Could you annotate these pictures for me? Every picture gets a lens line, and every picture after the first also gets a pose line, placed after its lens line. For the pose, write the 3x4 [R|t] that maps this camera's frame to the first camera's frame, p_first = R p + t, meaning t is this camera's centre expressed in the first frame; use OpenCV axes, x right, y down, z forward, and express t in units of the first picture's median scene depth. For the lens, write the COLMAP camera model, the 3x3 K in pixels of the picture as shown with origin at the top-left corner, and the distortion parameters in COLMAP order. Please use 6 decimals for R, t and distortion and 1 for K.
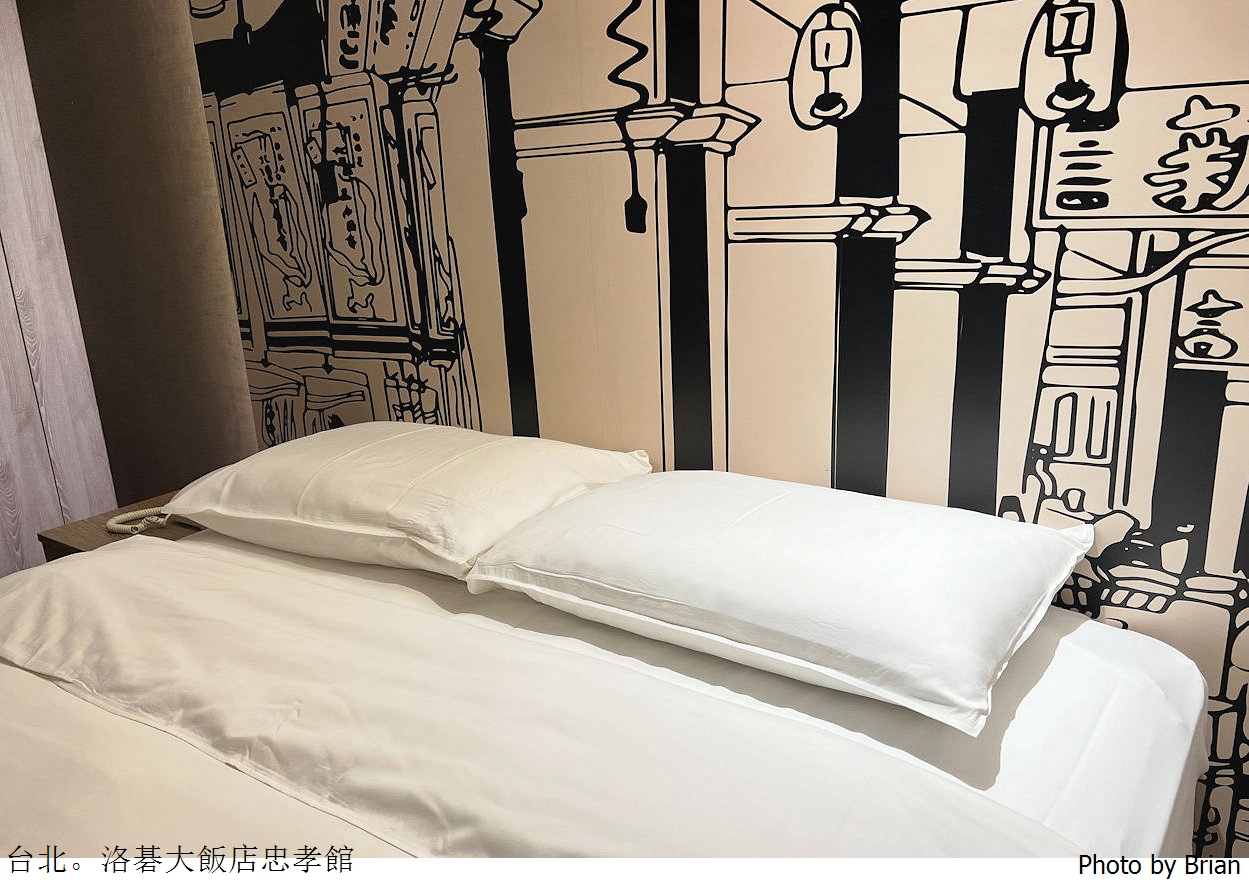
lens RADIAL K [[1004.8, 0, 625.3], [0, 1004.8, 472.7], [0, 0, 1]] dist [0.025489, -0.020530]
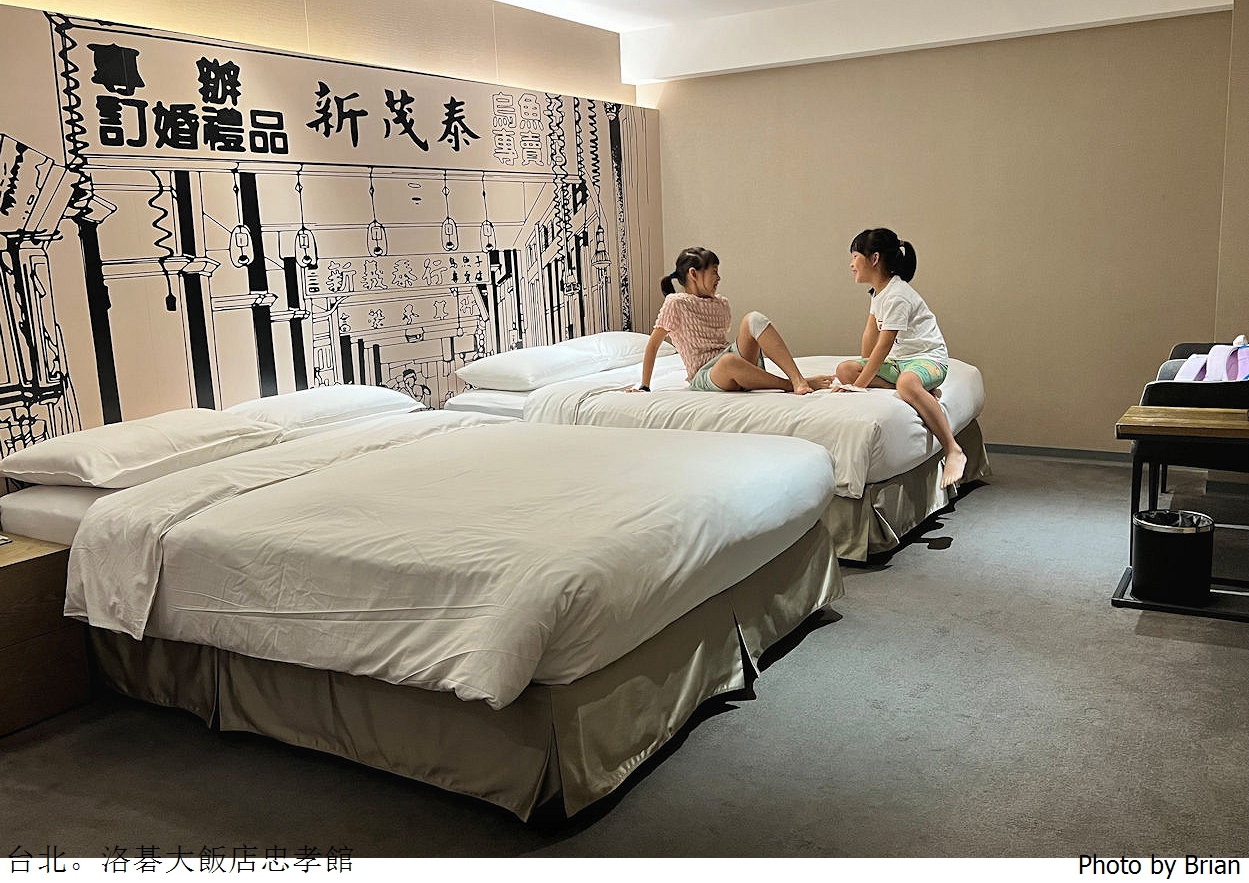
lens RADIAL K [[1097.5, 0, 628.8], [0, 1097.5, 432.1], [0, 0, 1]] dist [0.005137, 0.012660]
pose [[-0.085101, -0.125105, 0.988487, -2.614259], [0.330594, 0.932339, 0.146461, -0.017293], [-0.939928, 0.339252, -0.037984, 0.262730]]
